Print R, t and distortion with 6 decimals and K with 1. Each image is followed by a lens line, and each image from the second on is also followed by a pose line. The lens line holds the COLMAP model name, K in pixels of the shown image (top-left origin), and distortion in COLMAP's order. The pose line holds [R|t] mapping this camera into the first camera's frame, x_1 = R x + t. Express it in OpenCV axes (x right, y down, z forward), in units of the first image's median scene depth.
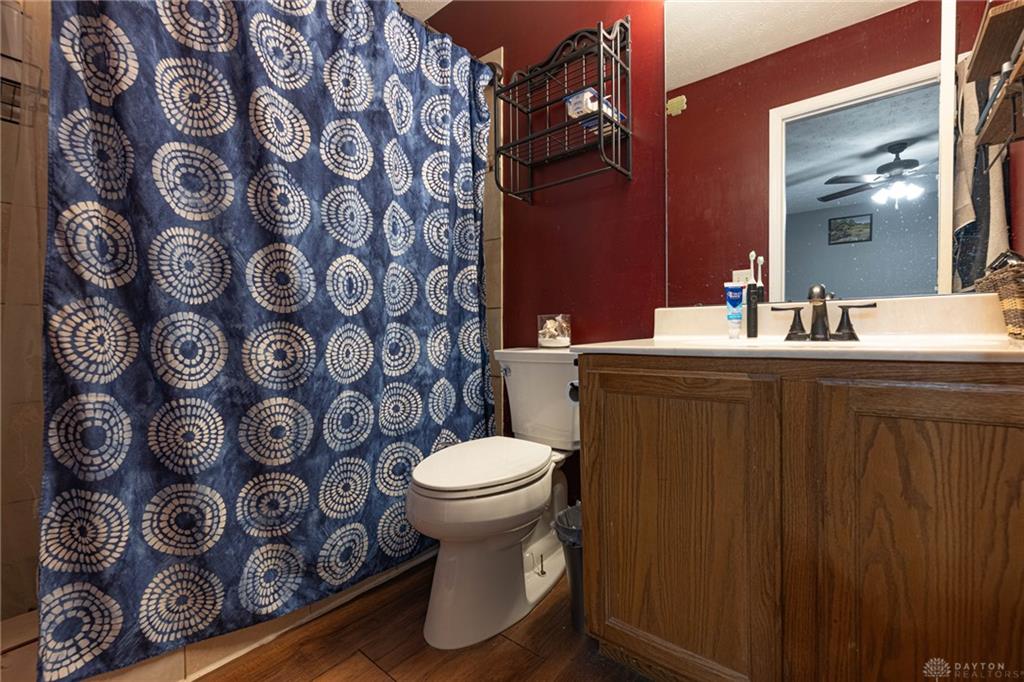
lens RADIAL K [[450.6, 0, 512.0], [0, 450.6, 341.0], [0, 0, 1]] dist [-0.001064, 0.000072]
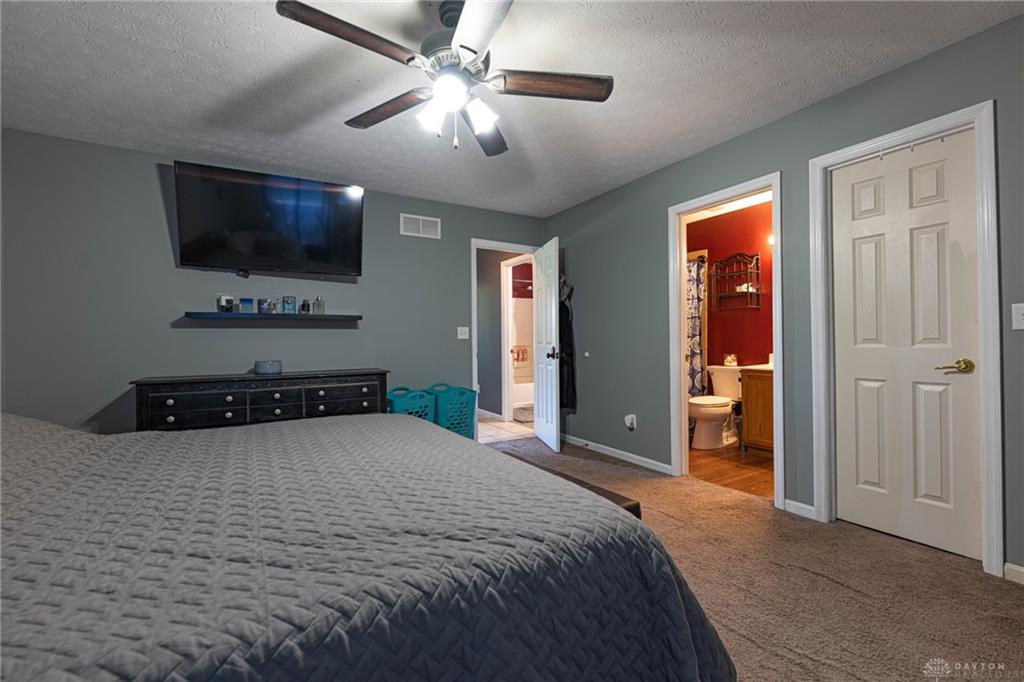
lens RADIAL K [[427.3, 0, 513.4], [0, 427.3, 345.5], [0, 0, 1]] dist [0.000107, 0.000130]
pose [[0.946741, -0.002360, -0.321988, -0.333562], [0.001691, 0.999996, -0.002360, -0.110583], [0.321993, 0.001690, 0.946741, -1.980016]]
